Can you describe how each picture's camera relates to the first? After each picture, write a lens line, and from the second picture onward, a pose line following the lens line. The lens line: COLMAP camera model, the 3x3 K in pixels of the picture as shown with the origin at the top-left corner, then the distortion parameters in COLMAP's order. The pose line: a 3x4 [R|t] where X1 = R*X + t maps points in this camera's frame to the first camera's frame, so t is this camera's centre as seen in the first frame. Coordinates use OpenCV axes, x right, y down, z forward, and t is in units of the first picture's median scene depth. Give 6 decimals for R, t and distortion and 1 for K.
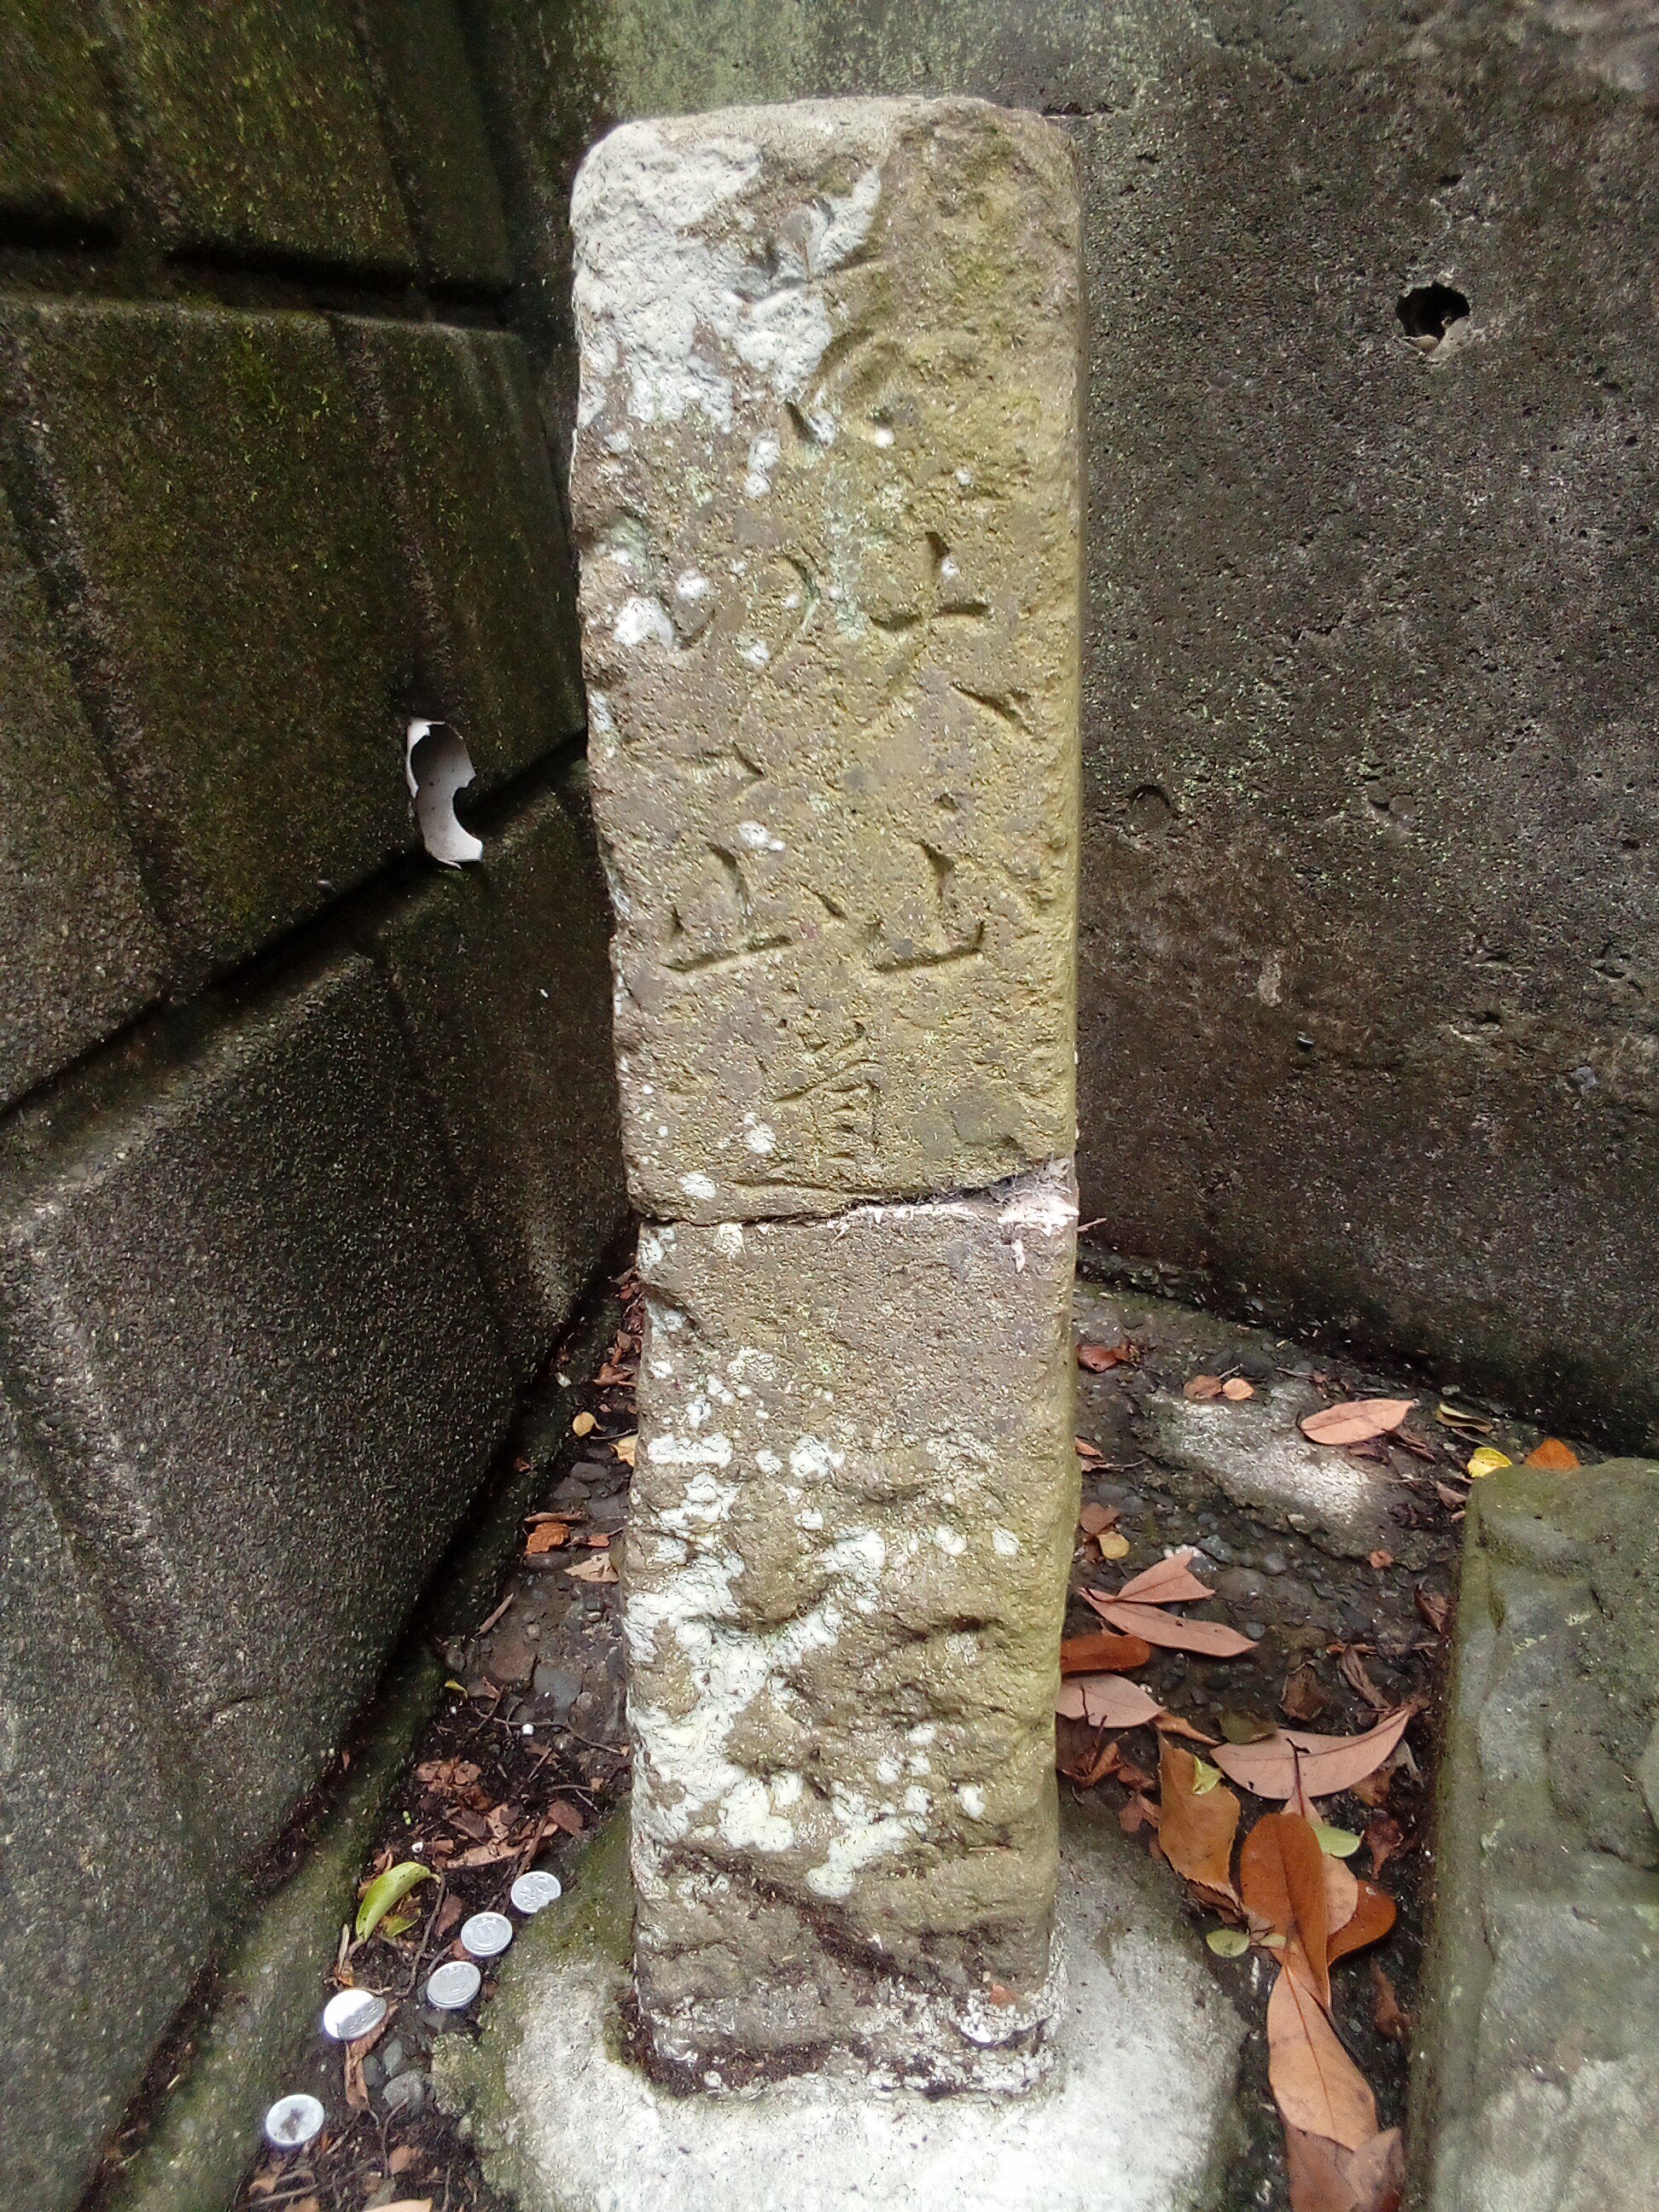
lens RADIAL K [[1818.0, 0, 839.1], [0, 1818.0, 1103.5], [0, 0, 1]] dist [0.045494, -0.065943]
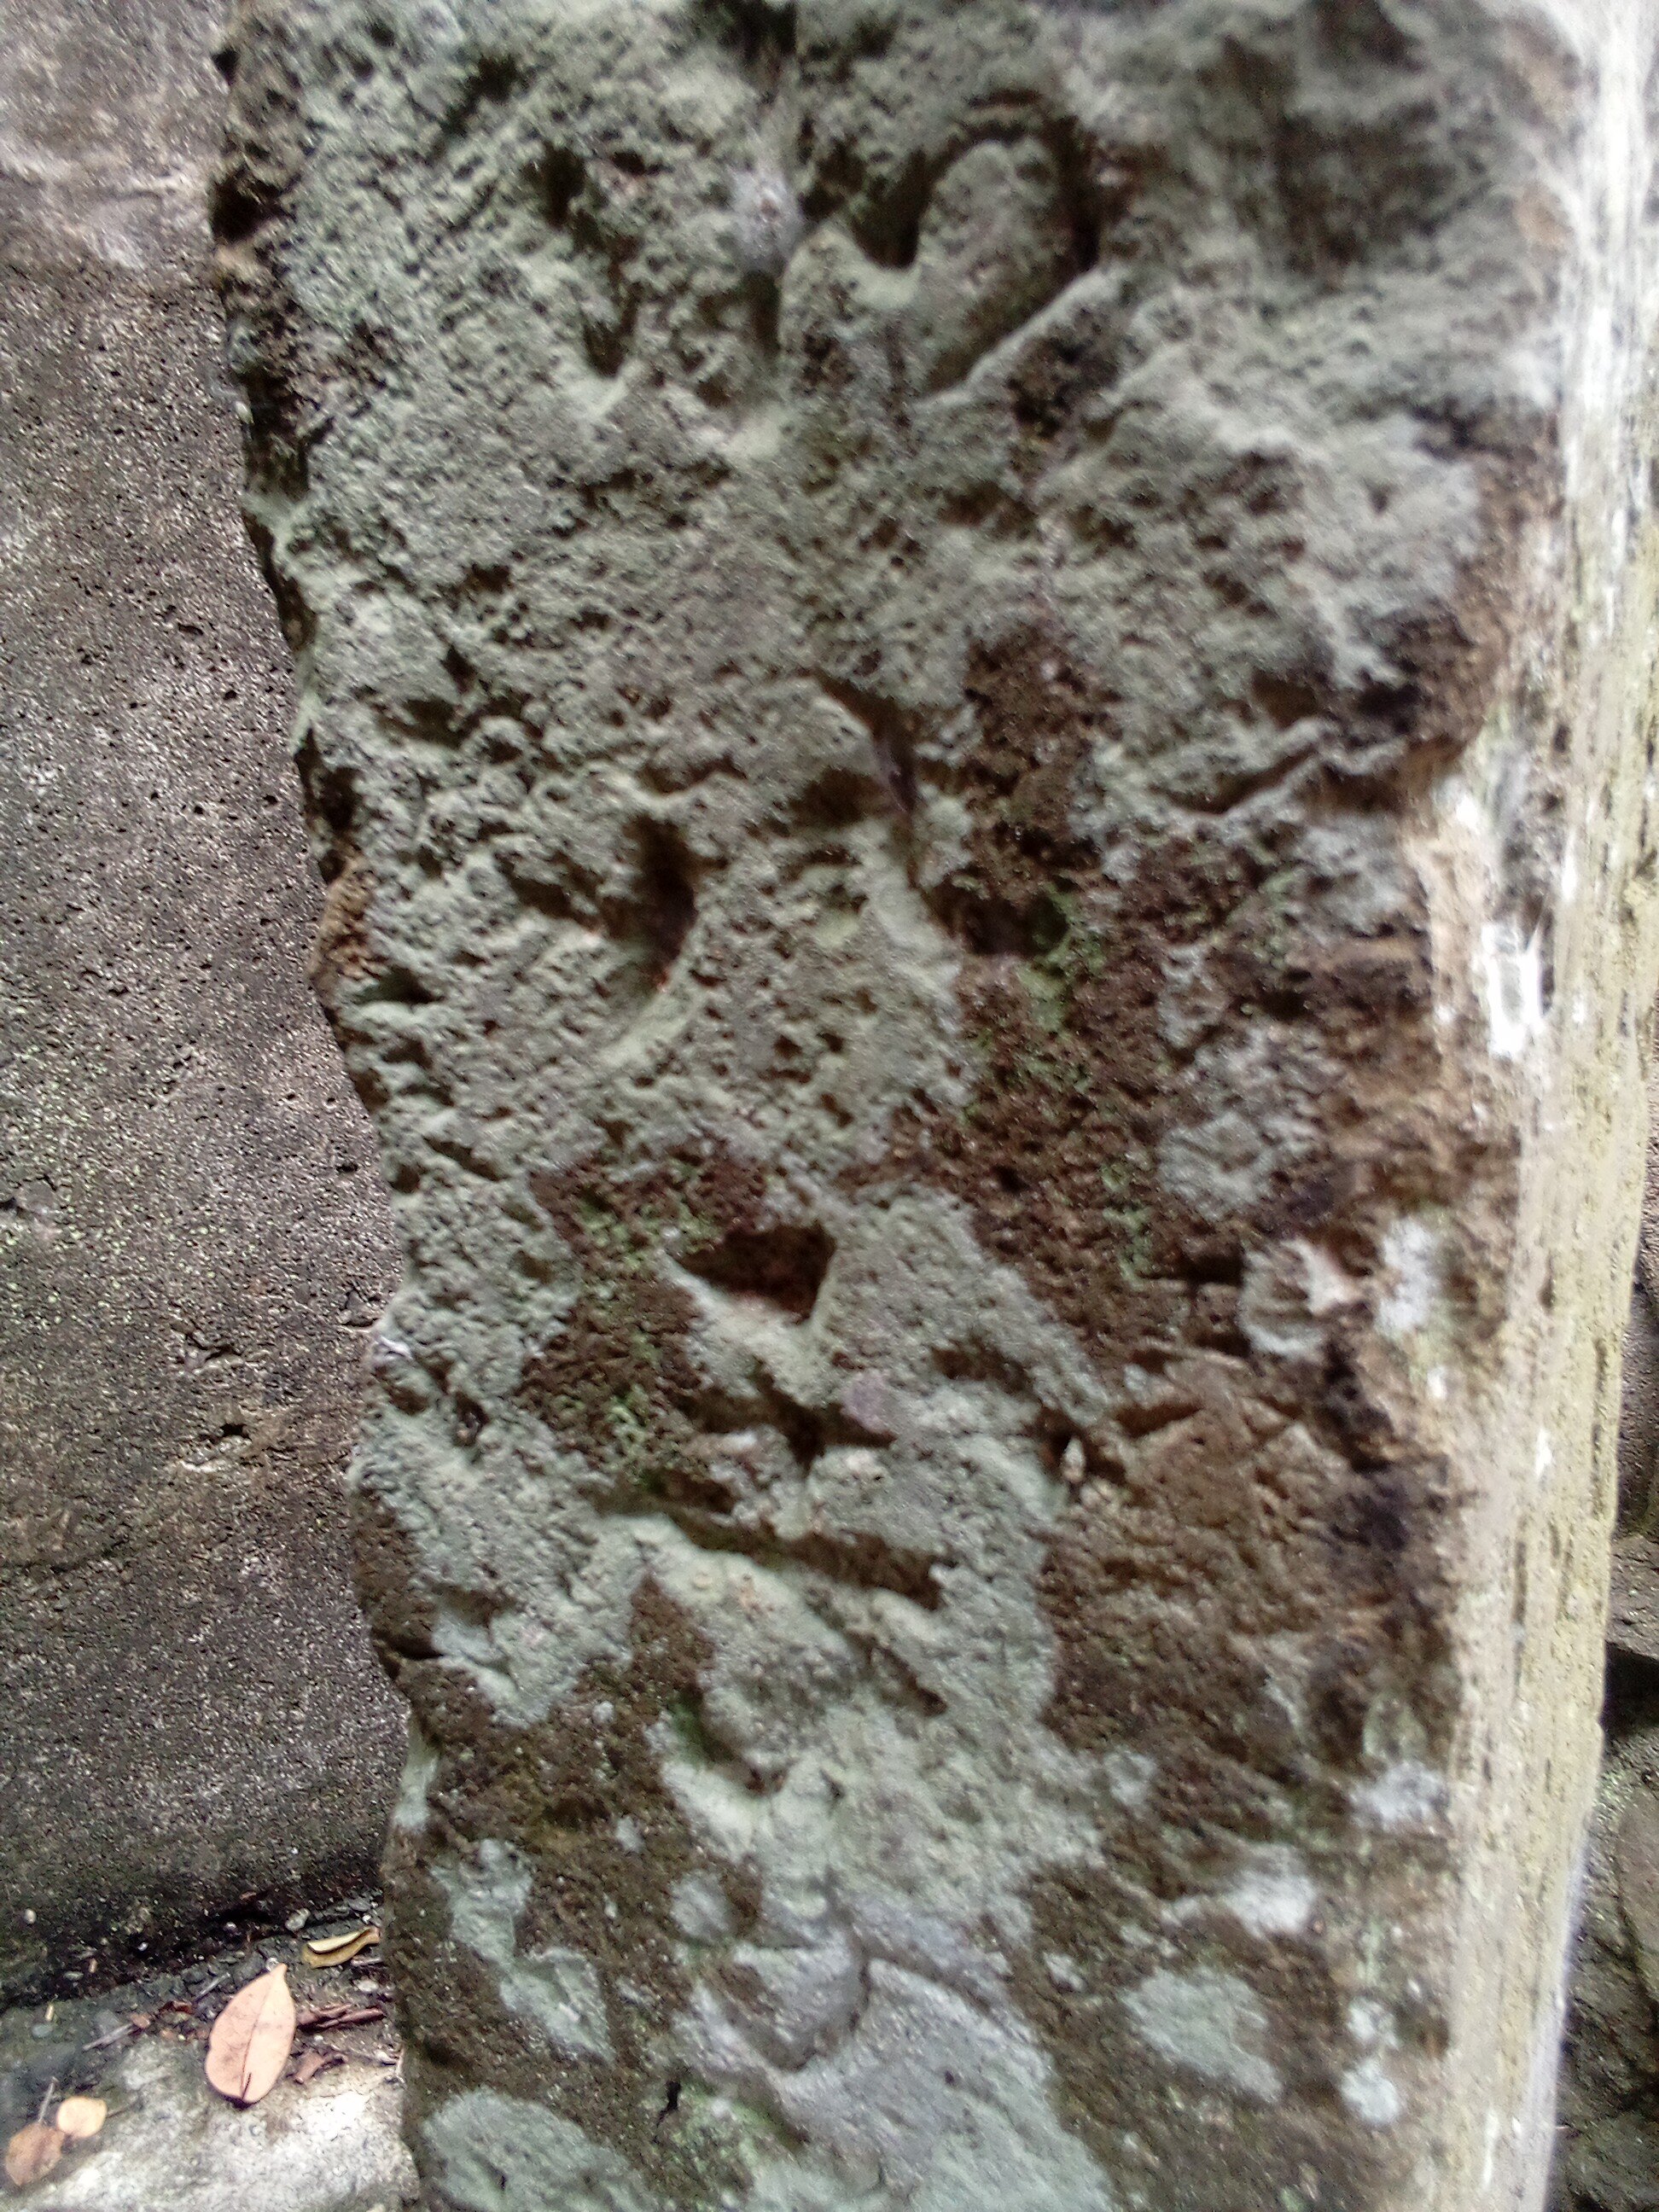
lens RADIAL K [[1818.0, 0, 831.4], [0, 1818.0, 1112.8], [0, 0, 1]] dist [0.045494, -0.065943]
pose [[0.388674, -0.201362, 0.899103, -0.229810], [0.341884, 0.937681, 0.062208, -0.152799], [-0.855598, 0.283210, 0.433295, 0.488908]]
